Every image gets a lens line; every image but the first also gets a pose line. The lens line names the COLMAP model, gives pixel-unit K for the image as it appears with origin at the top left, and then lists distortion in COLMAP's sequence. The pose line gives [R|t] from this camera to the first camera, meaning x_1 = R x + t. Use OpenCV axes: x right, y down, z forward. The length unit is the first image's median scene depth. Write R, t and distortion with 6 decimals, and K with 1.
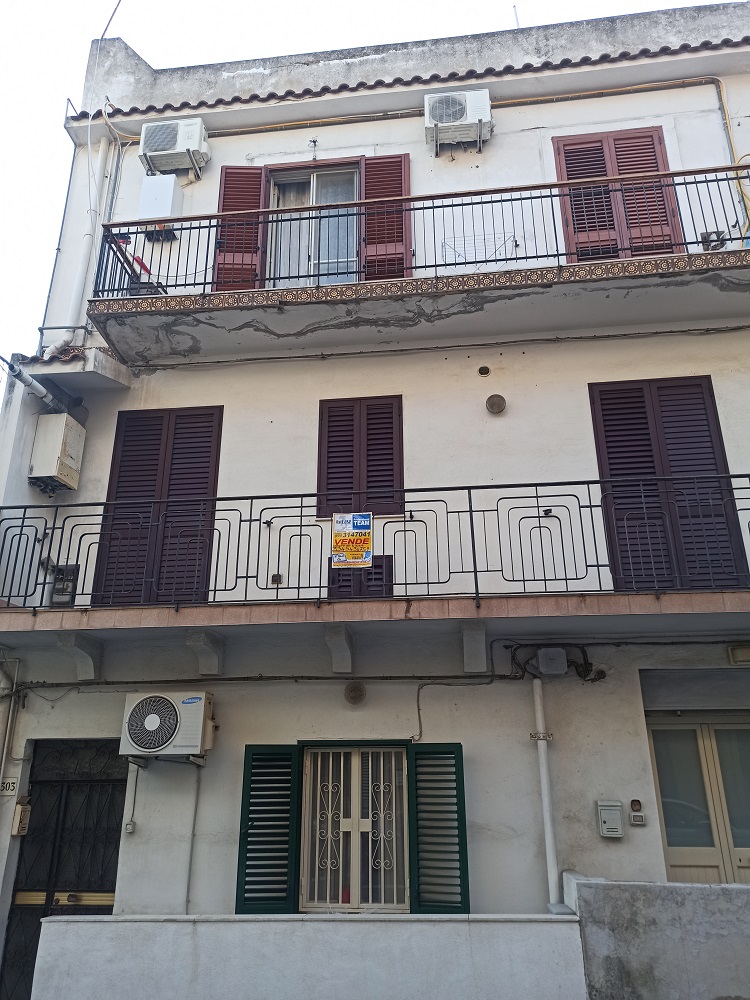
lens RADIAL K [[736.9, 0, 366.7], [0, 736.9, 502.4], [0, 0, 1]] dist [0.043374, -0.035036]
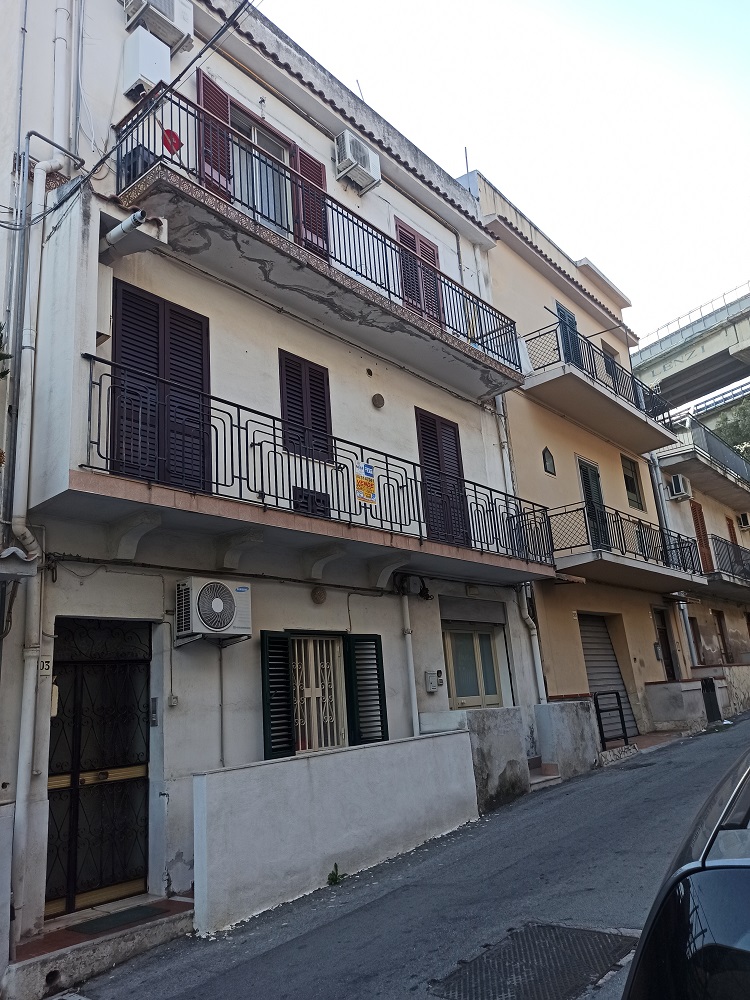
lens RADIAL K [[736.9, 0, 366.7], [0, 736.9, 502.4], [0, 0, 1]] dist [0.043374, -0.035036]
pose [[0.554137, 0.184112, 0.811810, -1.047834], [-0.234632, 0.970238, -0.059883, 0.158292], [-0.798674, -0.157293, 0.580843, 0.210092]]
